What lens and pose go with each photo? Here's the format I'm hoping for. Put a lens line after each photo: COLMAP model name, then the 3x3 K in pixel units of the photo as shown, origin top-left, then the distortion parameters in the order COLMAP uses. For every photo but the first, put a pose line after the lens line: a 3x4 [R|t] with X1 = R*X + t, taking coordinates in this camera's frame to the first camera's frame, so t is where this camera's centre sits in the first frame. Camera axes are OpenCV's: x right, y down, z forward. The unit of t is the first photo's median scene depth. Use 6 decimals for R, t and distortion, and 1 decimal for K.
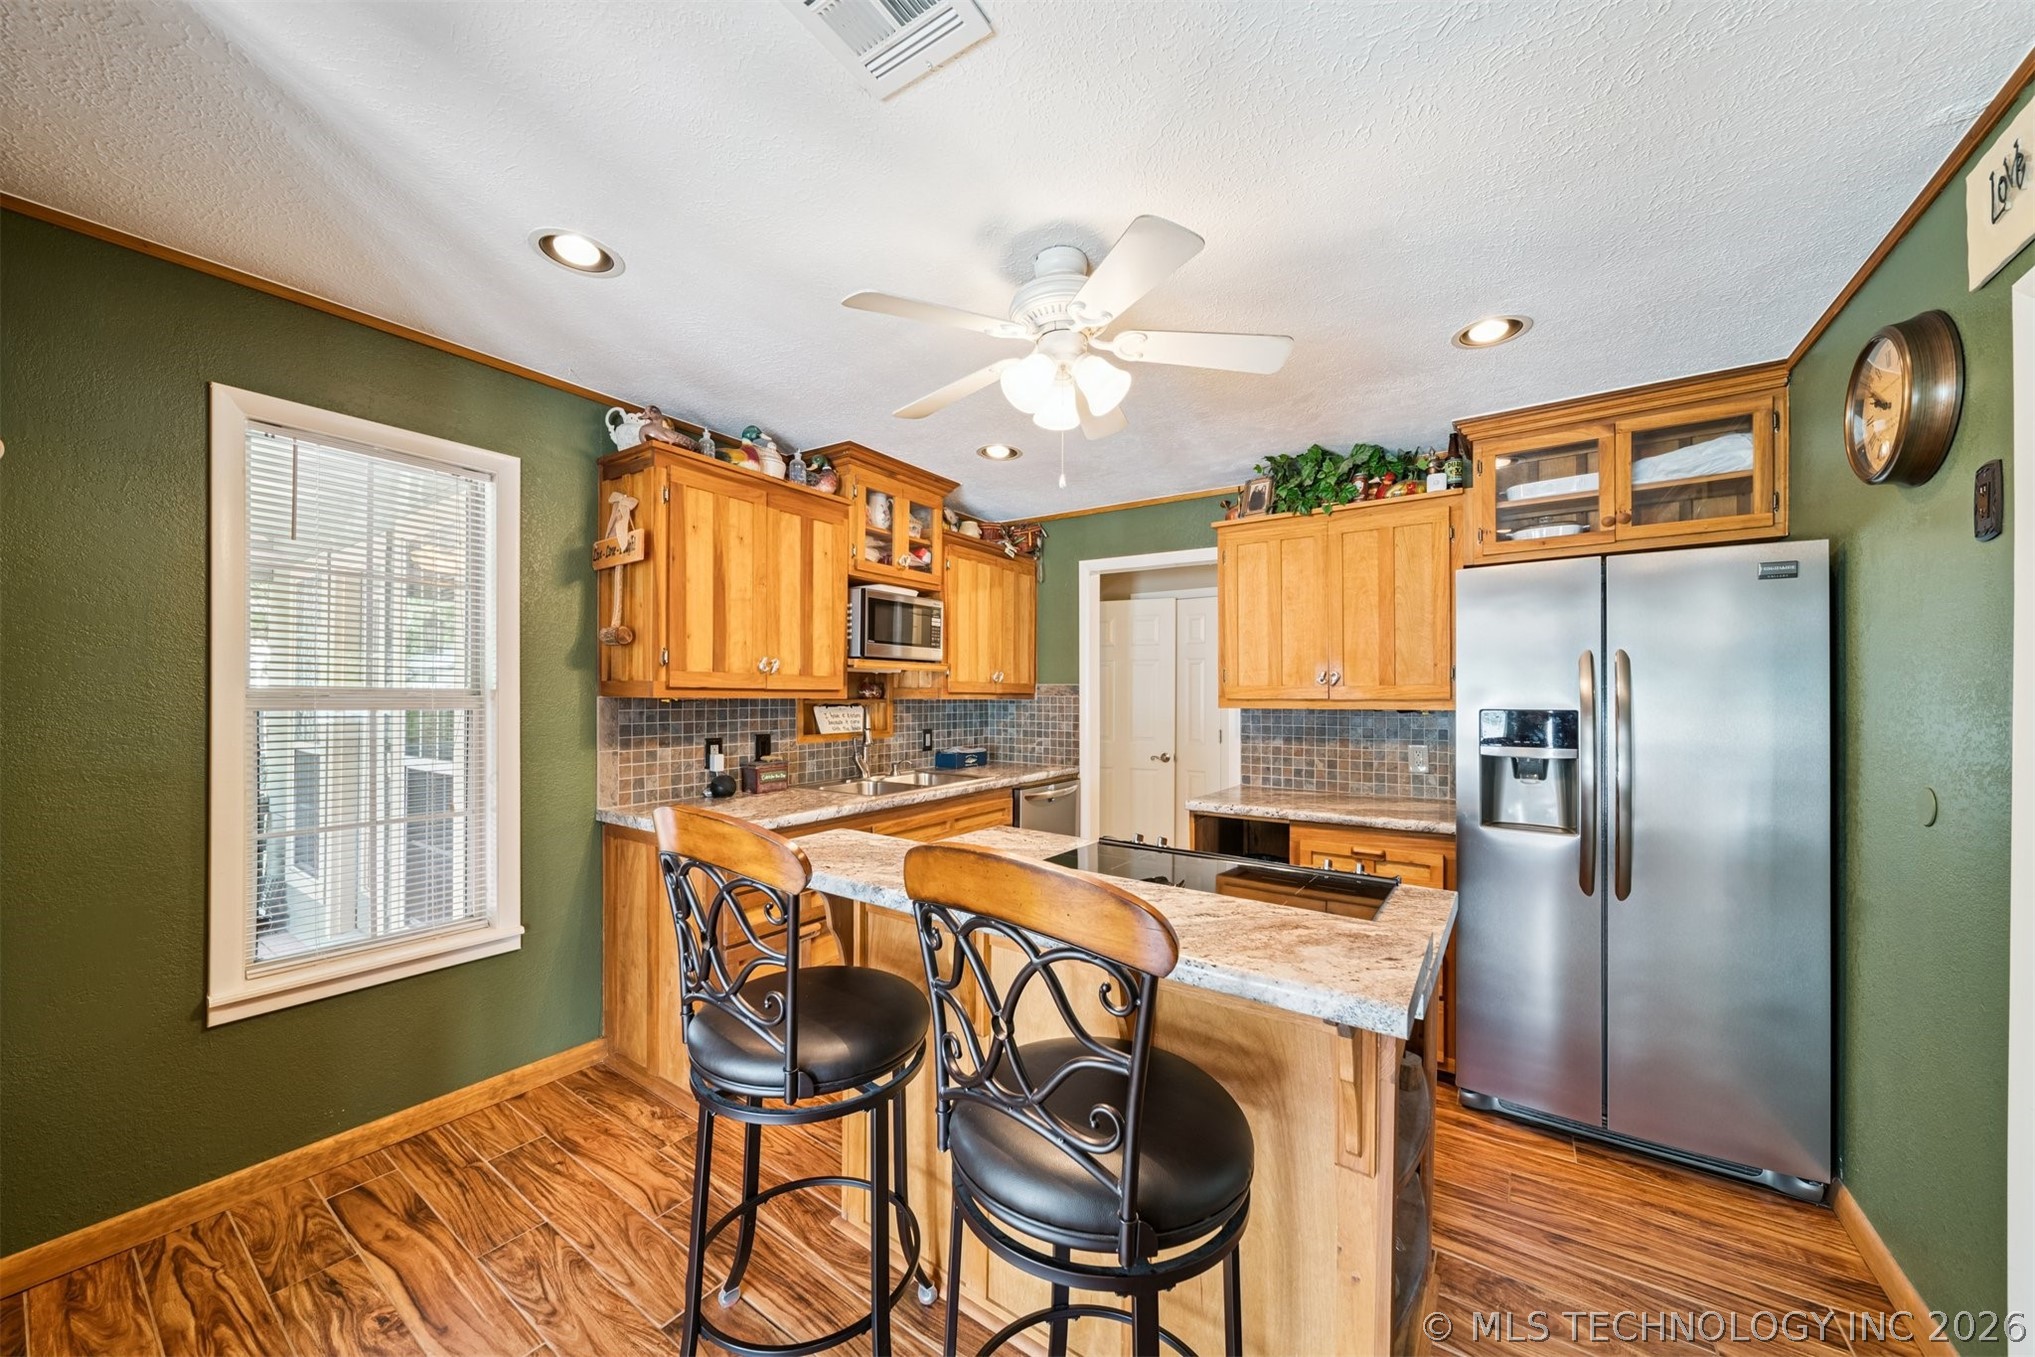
lens RADIAL K [[719.6, 0, 1023.1], [0, 719.6, 696.3], [0, 0, 1]] dist [-0.004513, -0.000253]
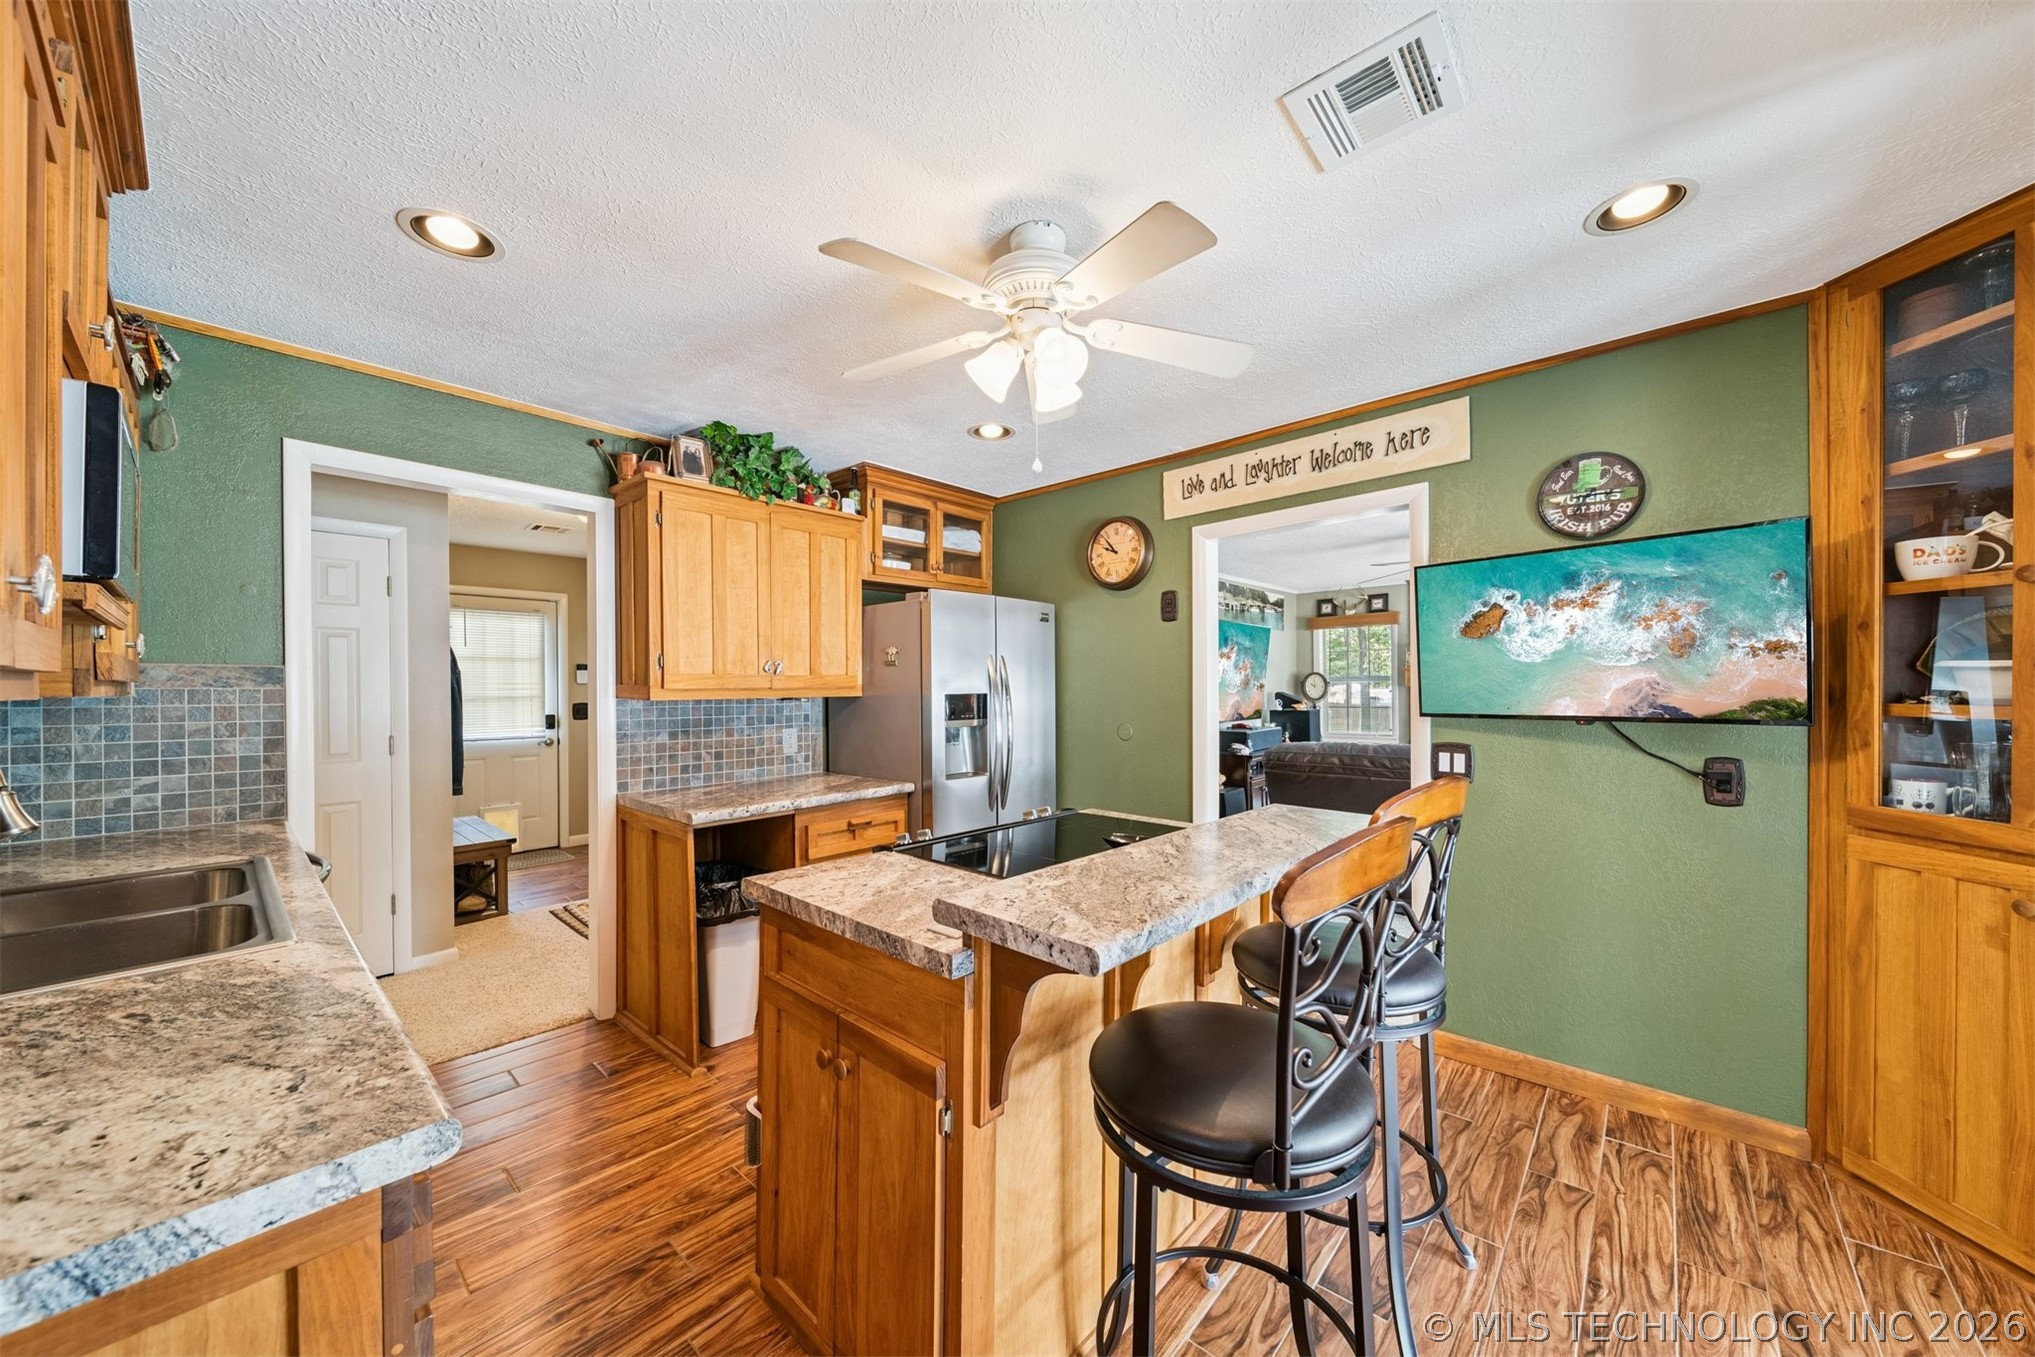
lens RADIAL K [[719.6, 0, 1021.9], [0, 719.6, 685.5], [0, 0, 1]] dist [-0.004513, -0.000253]
pose [[0.125658, -0.002587, 0.992070, -0.520315], [0.003789, 0.999991, 0.002128, -0.000896], [-0.992066, 0.003492, 0.125667, 0.515277]]
